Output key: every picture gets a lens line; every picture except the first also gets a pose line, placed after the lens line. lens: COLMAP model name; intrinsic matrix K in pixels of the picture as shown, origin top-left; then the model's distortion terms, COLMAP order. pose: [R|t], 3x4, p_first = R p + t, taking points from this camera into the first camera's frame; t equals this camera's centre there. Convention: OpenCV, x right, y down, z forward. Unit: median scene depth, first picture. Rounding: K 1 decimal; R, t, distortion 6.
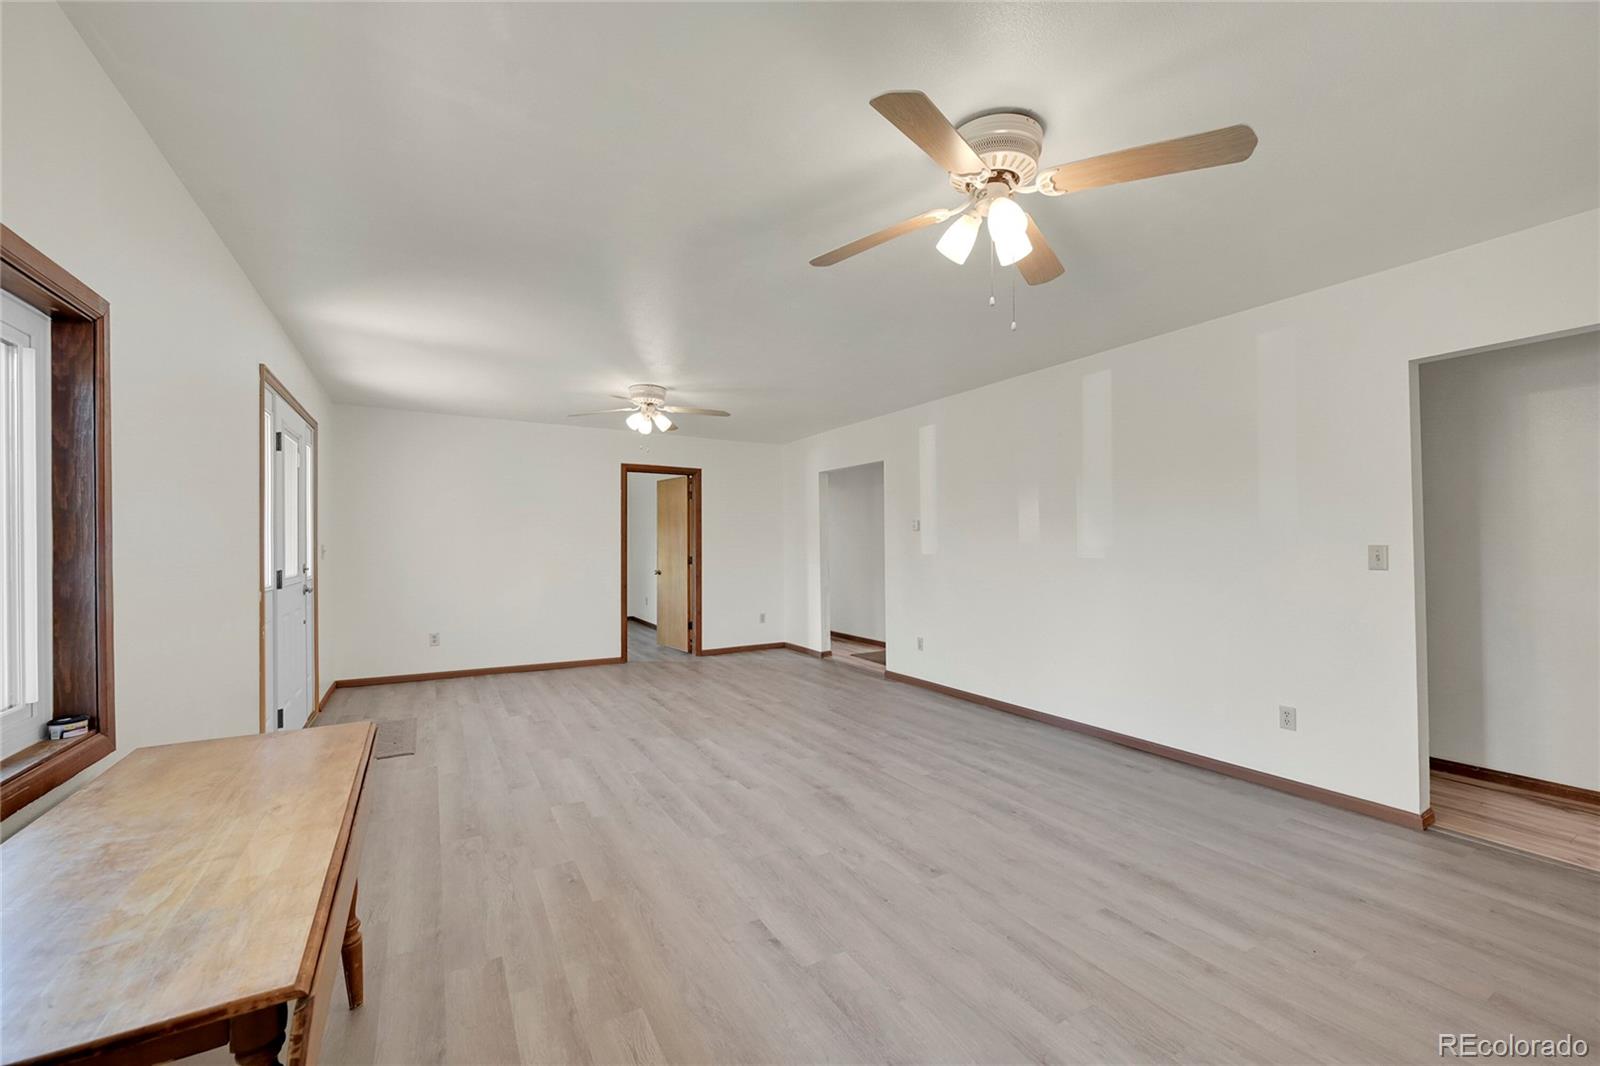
lens RADIAL K [[654.5, 0, 804.6], [0, 654.5, 537.4], [0, 0, 1]] dist [-0.002095, -0.000028]
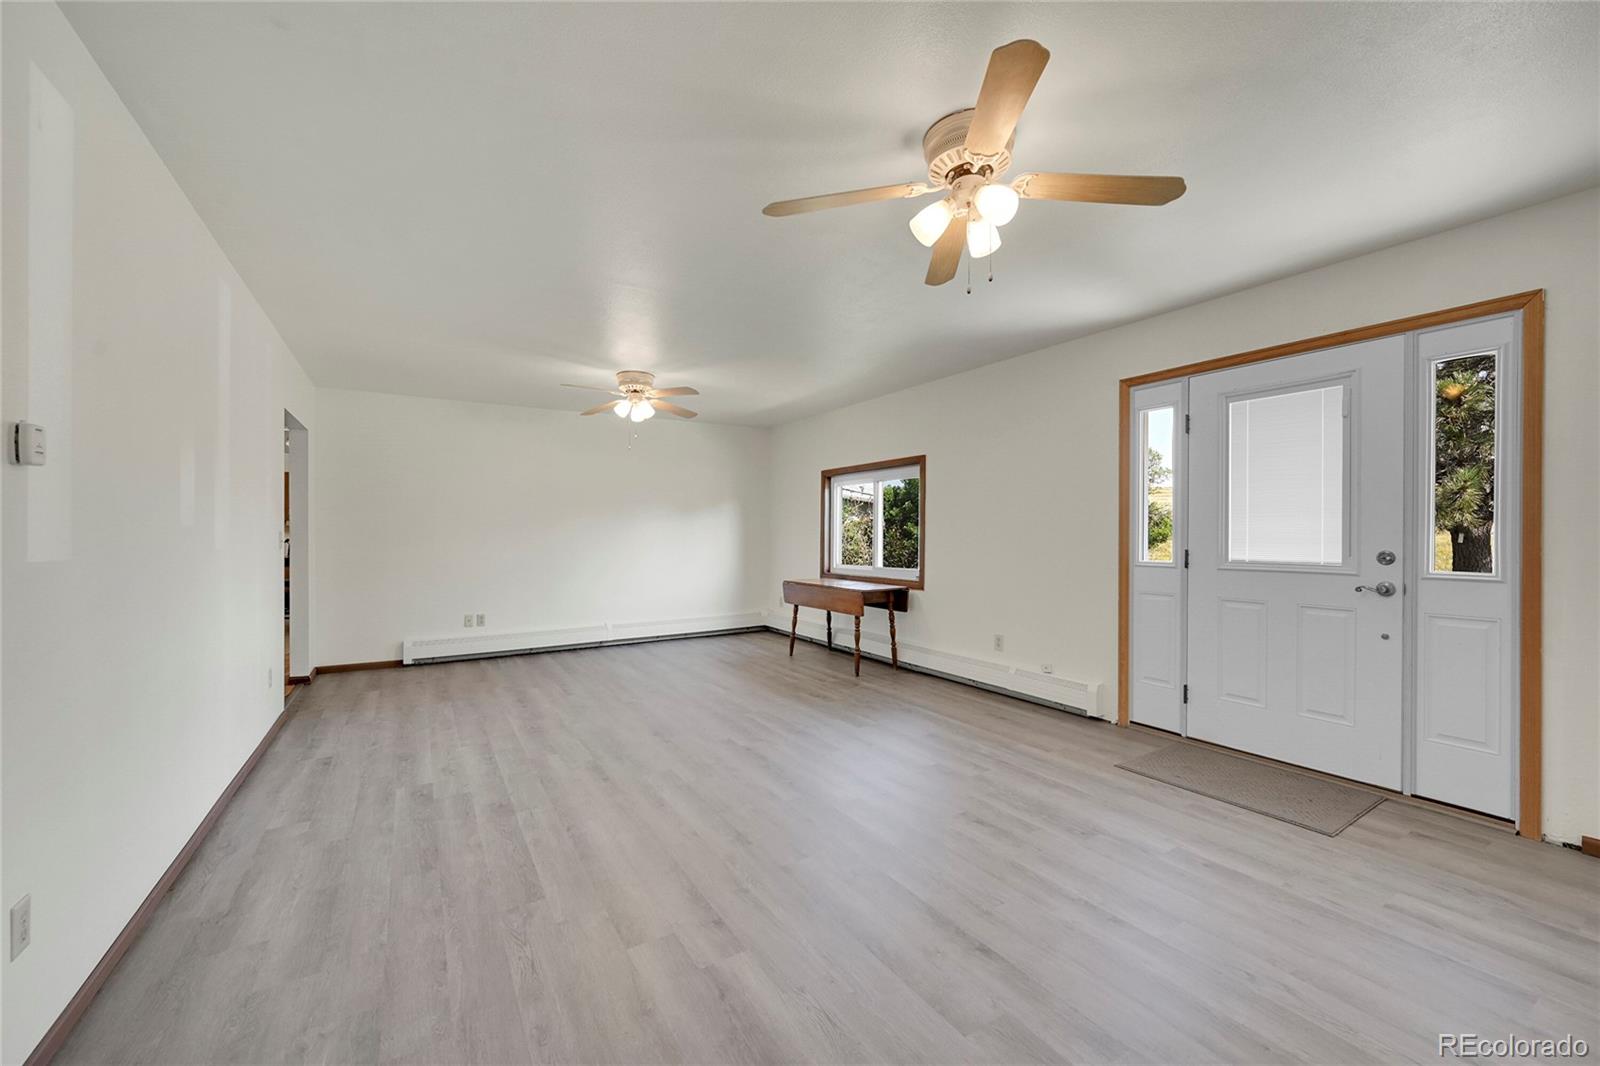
lens RADIAL K [[654.5, 0, 804.6], [0, 654.5, 537.4], [0, 0, 1]] dist [-0.002095, -0.000028]
pose [[-0.999719, 0.008087, -0.022269, -0.172680], [0.008225, 0.999947, -0.006127, 0.031880], [0.022218, -0.006309, -0.999733, 1.896919]]
